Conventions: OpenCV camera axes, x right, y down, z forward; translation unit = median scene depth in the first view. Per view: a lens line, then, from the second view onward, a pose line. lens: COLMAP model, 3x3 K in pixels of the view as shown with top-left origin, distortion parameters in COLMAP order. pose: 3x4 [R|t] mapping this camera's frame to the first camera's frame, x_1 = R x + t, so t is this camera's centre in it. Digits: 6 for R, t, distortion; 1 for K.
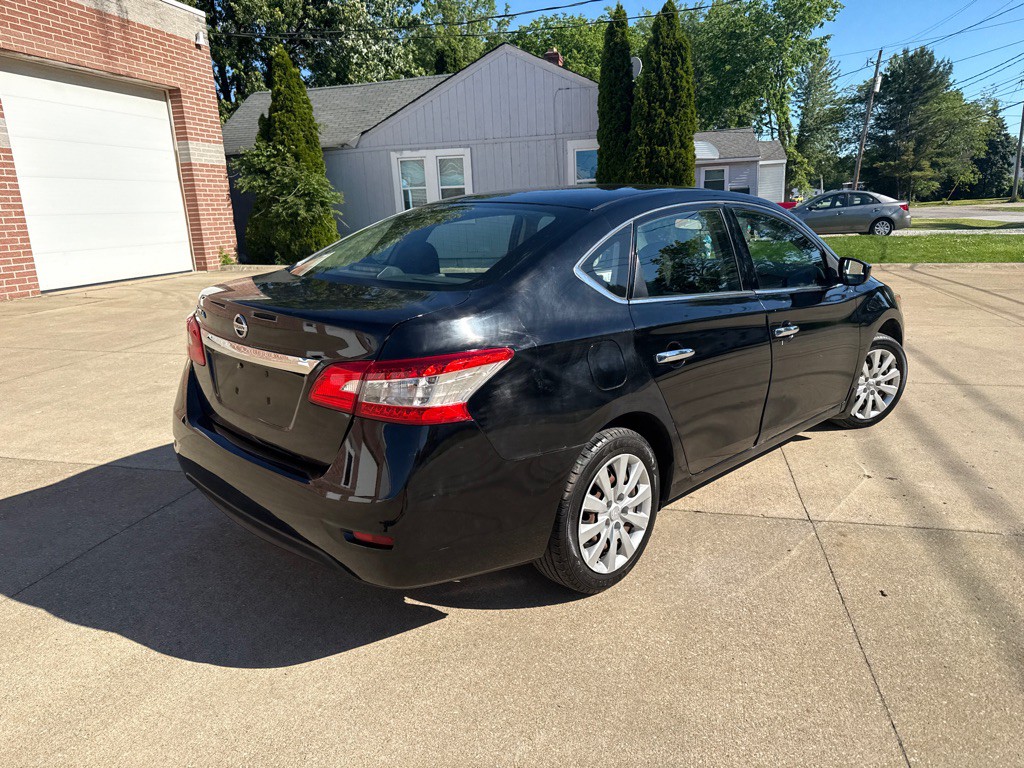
lens RADIAL K [[724.5, 0, 536.2], [0, 724.5, 400.3], [0, 0, 1]] dist [0.019071, -0.032732]
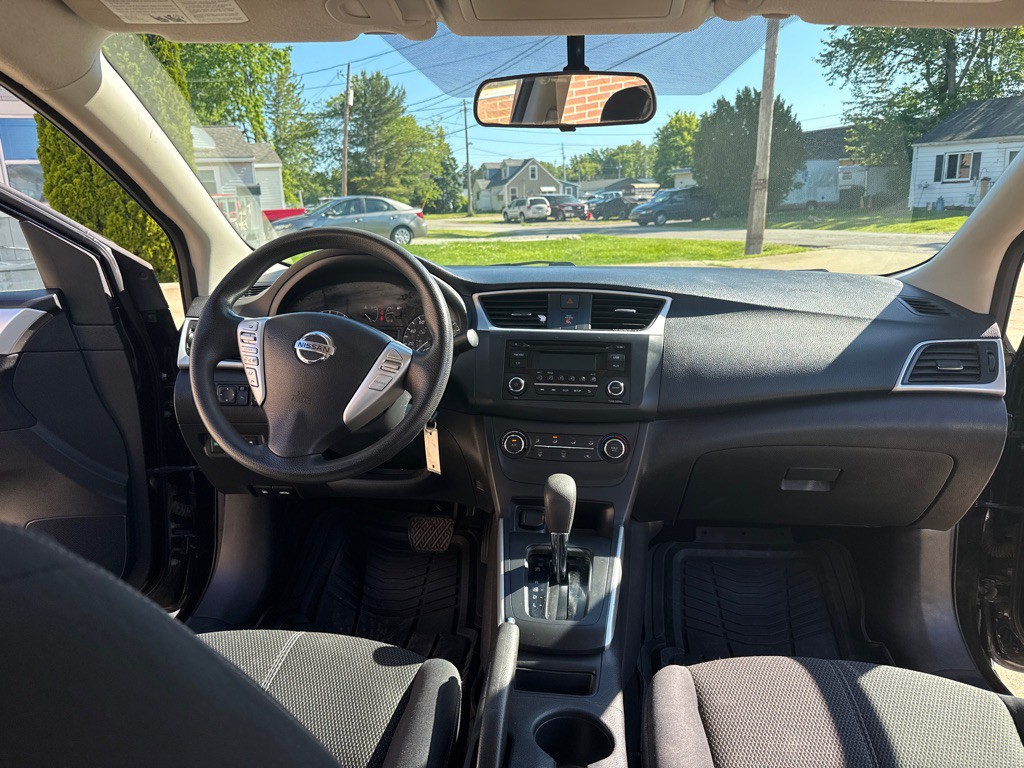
lens RADIAL K [[724.5, 0, 511.7], [0, 724.5, 396.2], [0, 0, 1]] dist [0.019071, -0.032732]
pose [[0.802076, -0.131642, 0.582533, 0.007941], [0.145289, 0.989111, 0.023476, -0.023966], [-0.579280, 0.065807, 0.812468, 0.121511]]
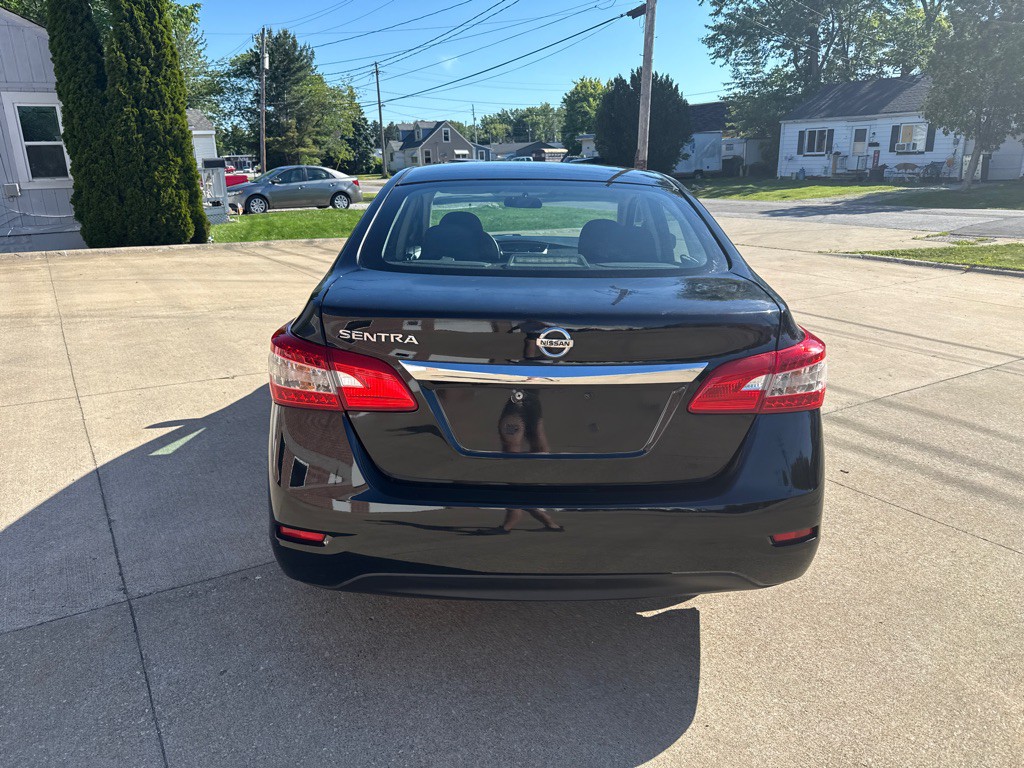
lens RADIAL K [[724.5, 0, 532.3], [0, 724.5, 380.1], [0, 0, 1]] dist [0.019071, -0.032732]
pose [[0.707103, -0.172771, 0.685679, -0.078298], [0.166747, 0.983085, 0.075752, -0.010140], [-0.687169, 0.060770, 0.723952, 0.037518]]
